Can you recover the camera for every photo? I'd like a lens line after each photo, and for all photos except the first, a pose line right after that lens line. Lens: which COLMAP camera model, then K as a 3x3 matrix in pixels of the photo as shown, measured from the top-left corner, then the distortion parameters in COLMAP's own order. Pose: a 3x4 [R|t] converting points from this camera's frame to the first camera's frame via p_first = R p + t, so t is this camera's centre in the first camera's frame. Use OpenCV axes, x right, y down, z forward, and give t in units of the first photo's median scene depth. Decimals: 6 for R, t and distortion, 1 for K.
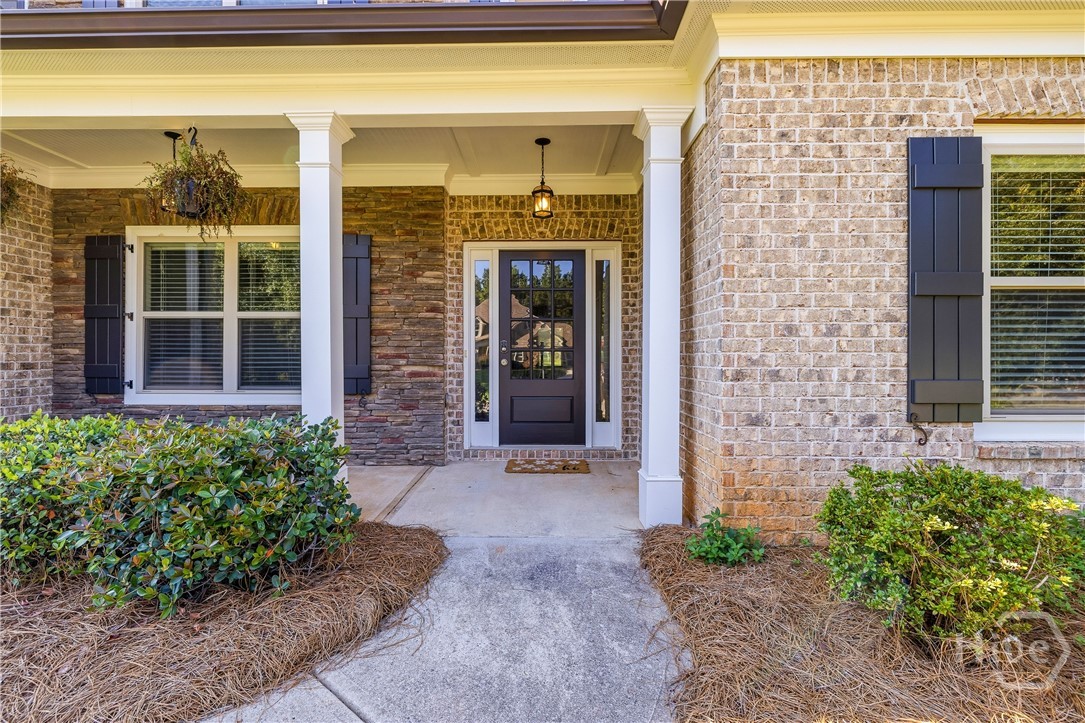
lens RADIAL K [[469.4, 0, 540.1], [0, 469.4, 357.6], [0, 0, 1]] dist [-0.000050, -0.000019]
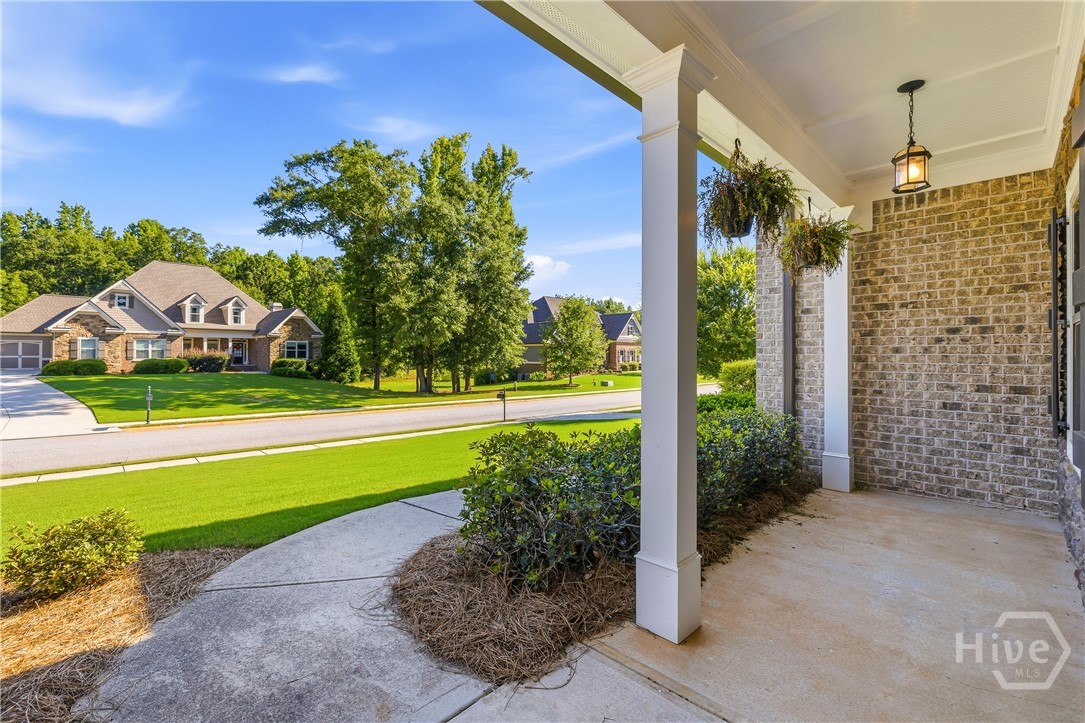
lens RADIAL K [[469.4, 0, 540.5], [0, 469.4, 358.5], [0, 0, 1]] dist [-0.000050, -0.000019]
pose [[-0.710603, 0.002299, -0.703589, 0.130980], [-0.004288, 0.999962, 0.007598, -0.043066], [0.703580, 0.008416, -0.710566, 1.006080]]
